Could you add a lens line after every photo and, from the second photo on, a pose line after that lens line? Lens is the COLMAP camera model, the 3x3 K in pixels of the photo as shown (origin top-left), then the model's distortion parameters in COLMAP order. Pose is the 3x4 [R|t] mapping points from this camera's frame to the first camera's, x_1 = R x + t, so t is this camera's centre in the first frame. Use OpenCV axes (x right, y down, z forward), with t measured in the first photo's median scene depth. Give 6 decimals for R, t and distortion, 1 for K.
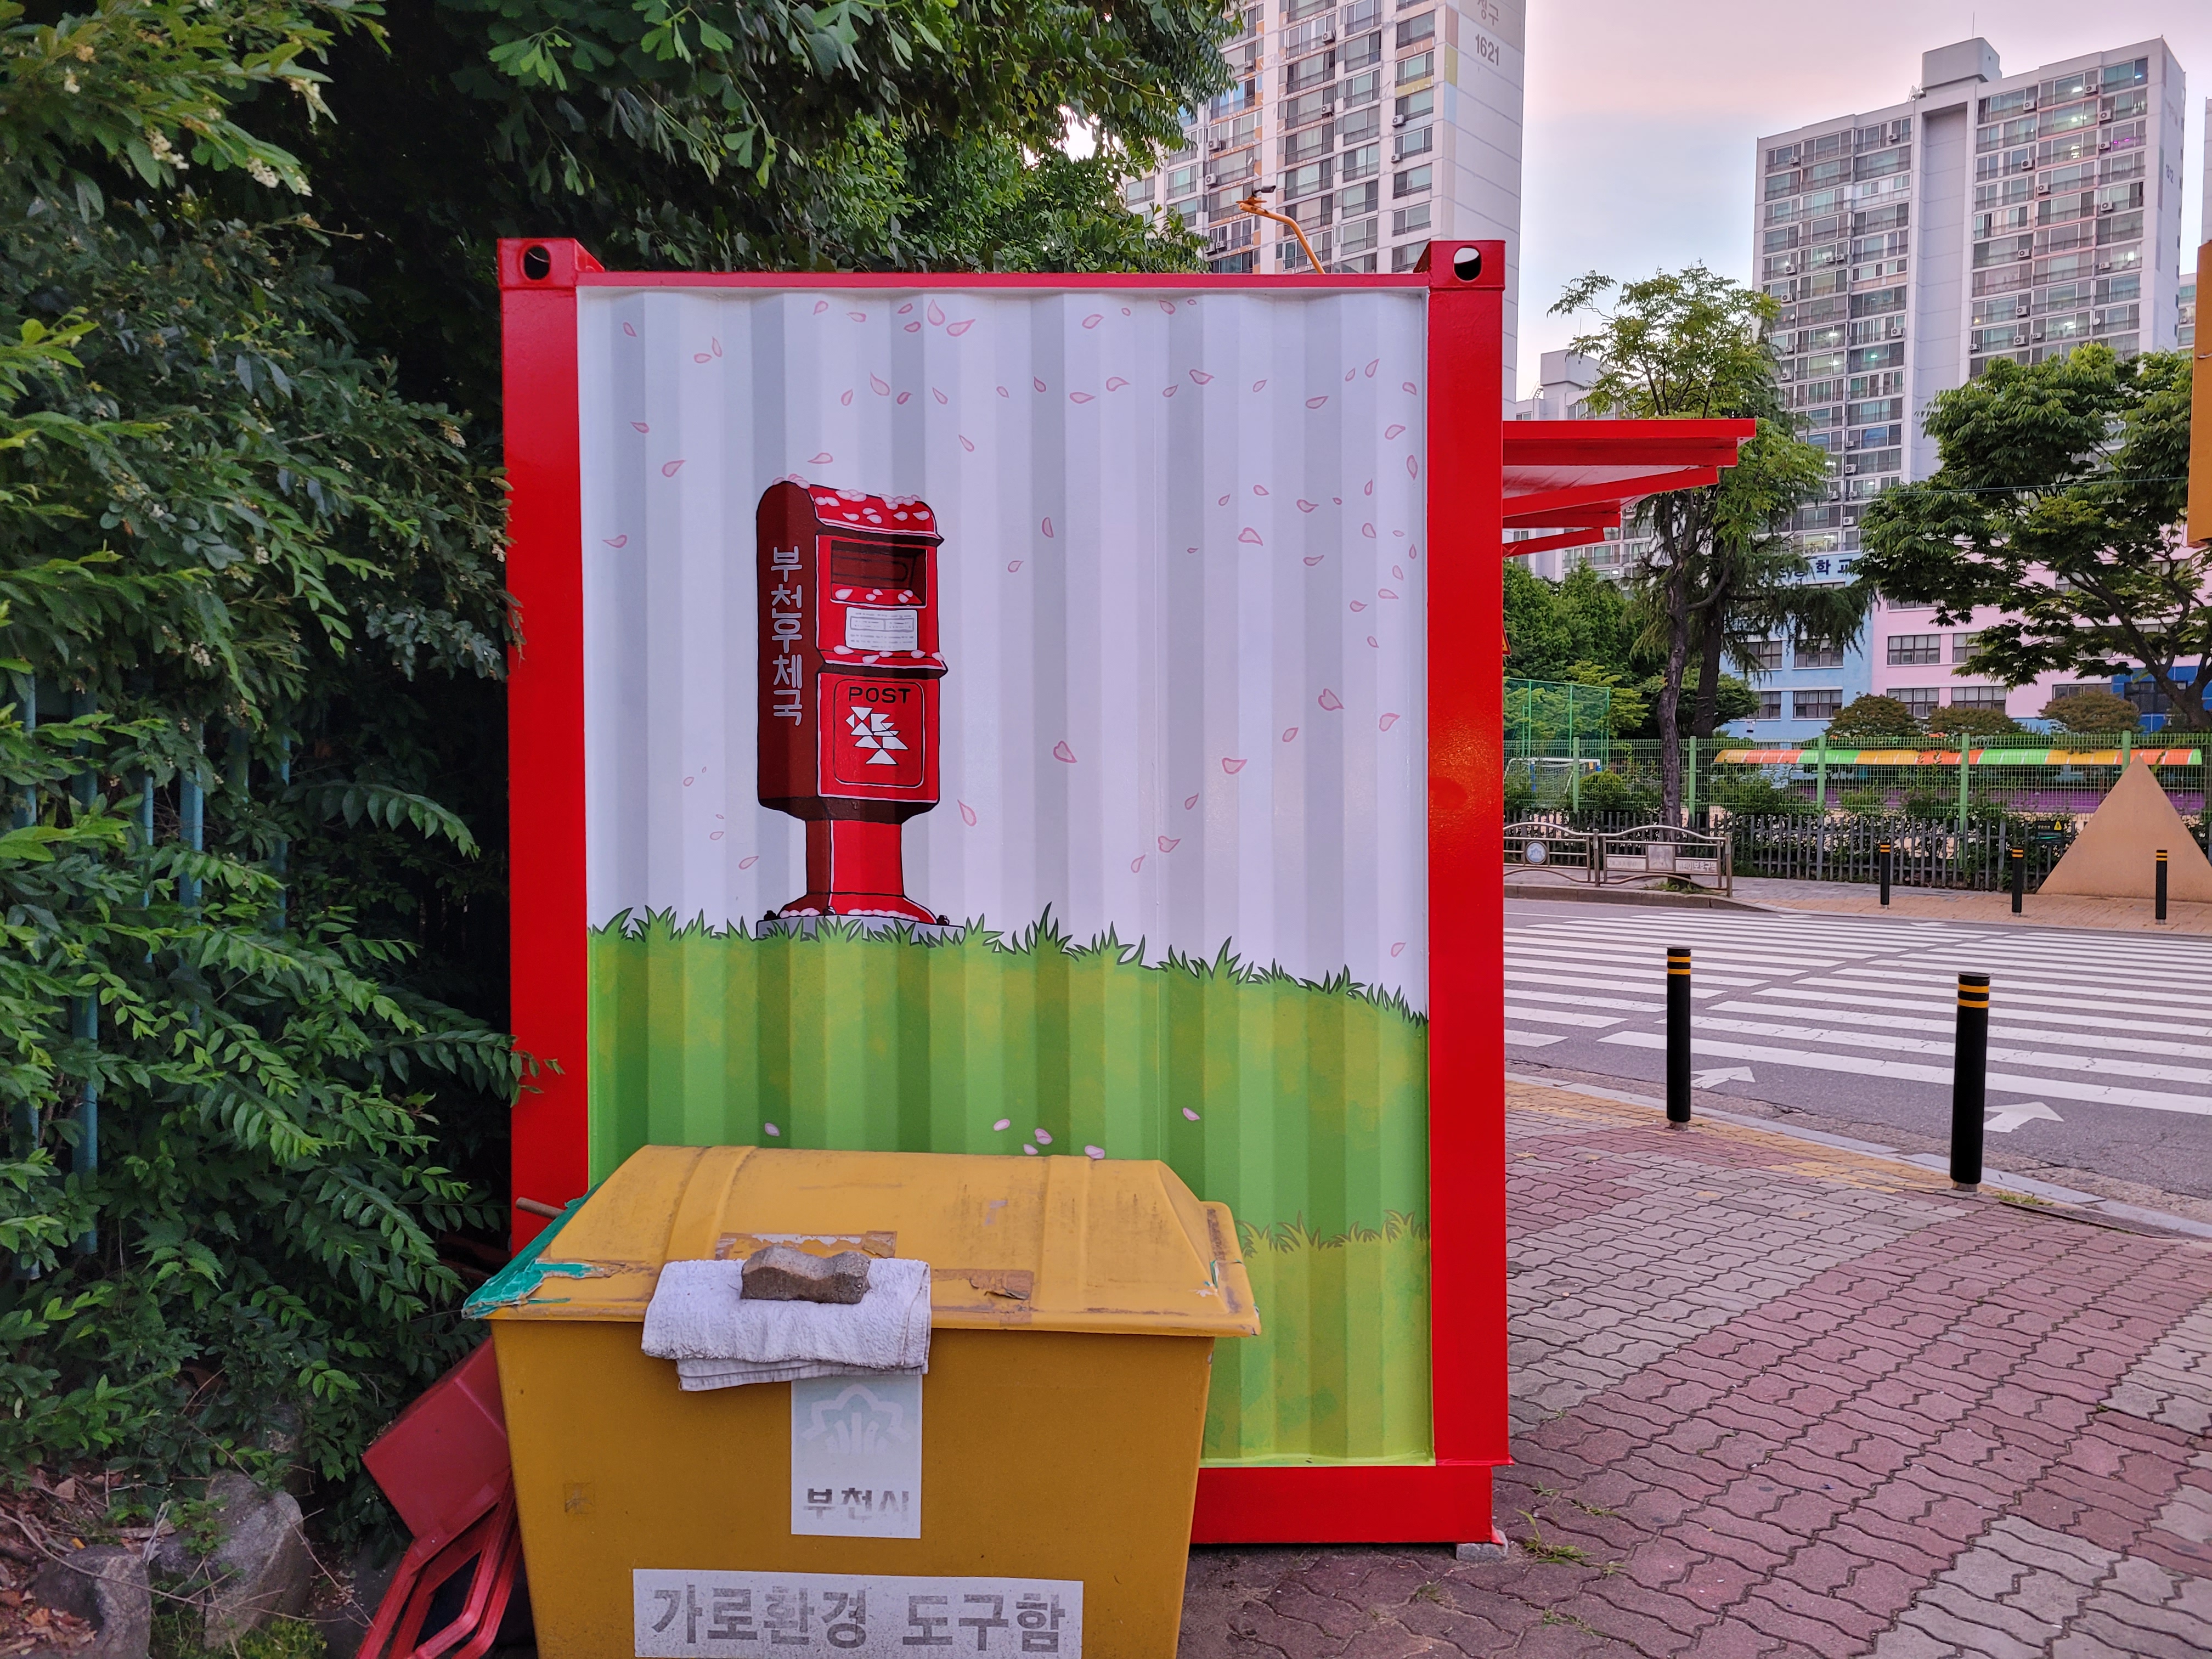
lens RADIAL K [[1637.4, 0, 1116.8], [0, 1637.4, 815.6], [0, 0, 1]] dist [0.066794, -0.052218]
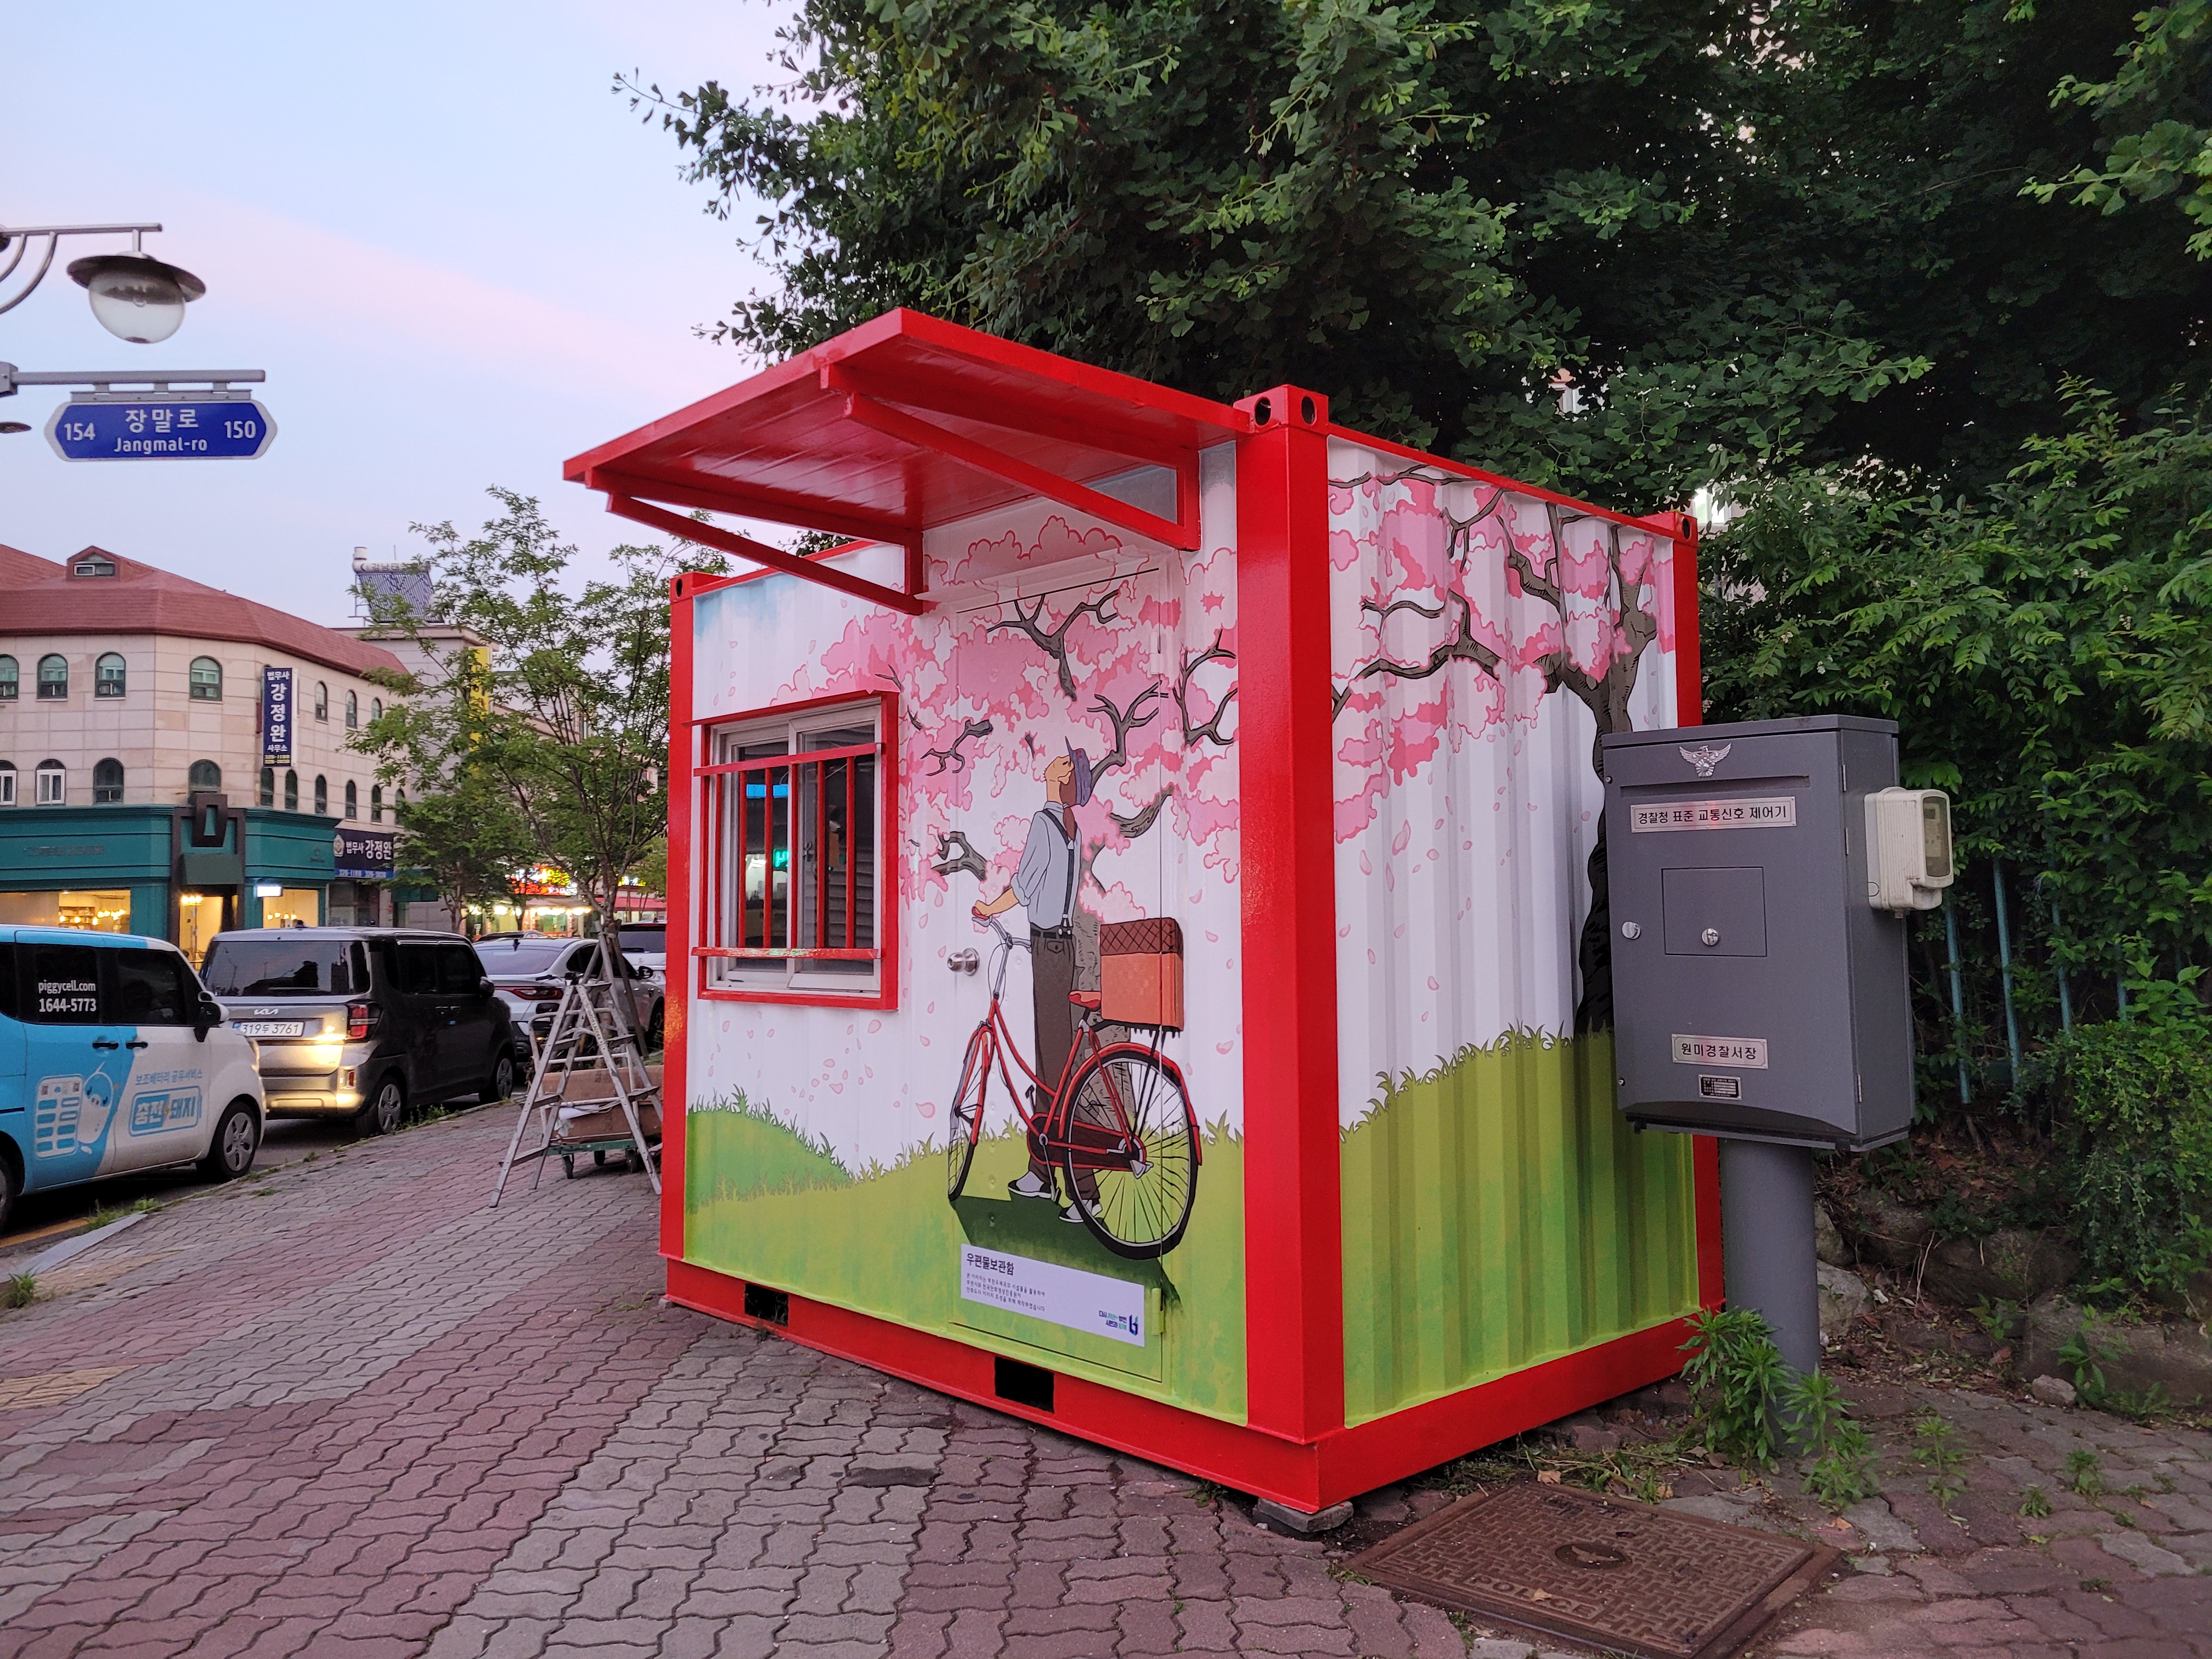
lens RADIAL K [[1625.6, 0, 1127.6], [0, 1625.6, 813.7], [0, 0, 1]] dist [0.072483, -0.045958]
pose [[-0.728215, -0.034548, -0.684478, 1.087697], [0.002514, 0.998587, -0.053077, 0.012502], [0.685344, -0.040372, -0.727099, 2.628230]]
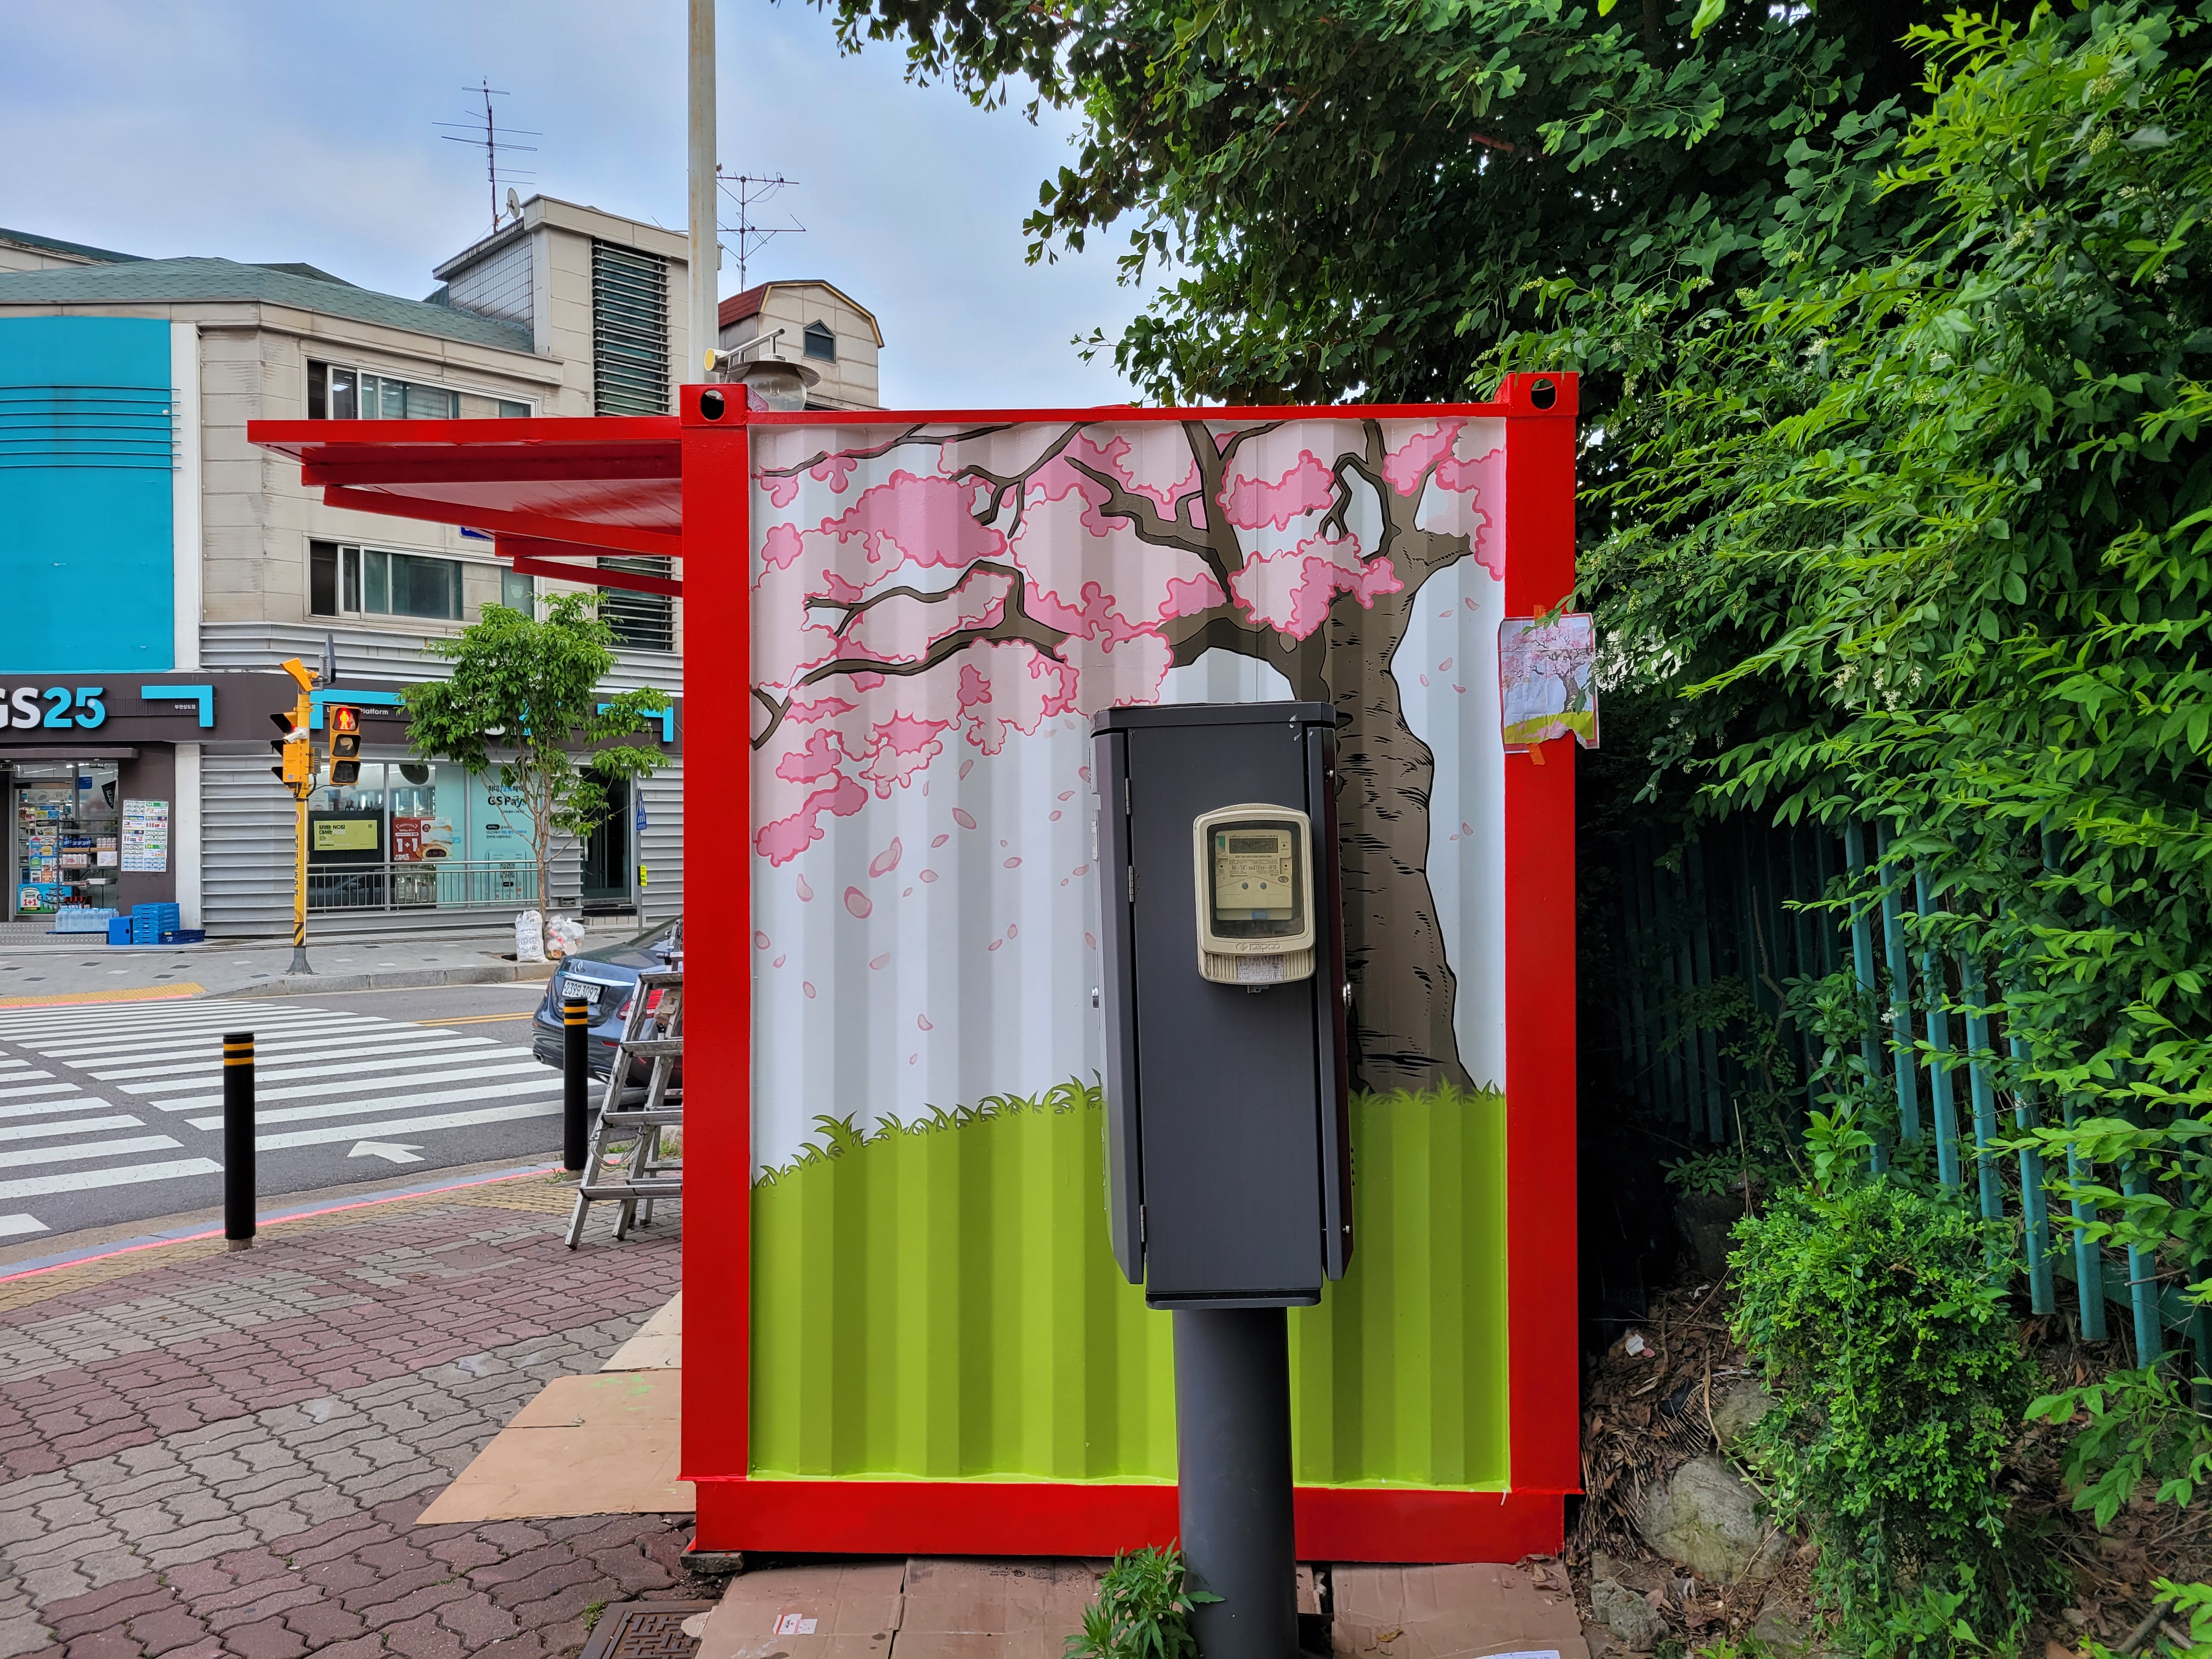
lens RADIAL K [[1645.3, 0, 1139.1], [0, 1645.3, 823.6], [0, 0, 1]] dist [0.073544, -0.058951]
pose [[-0.999022, 0.005301, 0.043907, -0.124803], [0.005914, 0.999887, 0.013838, -0.071341], [-0.043829, 0.014084, -0.998940, 2.974475]]
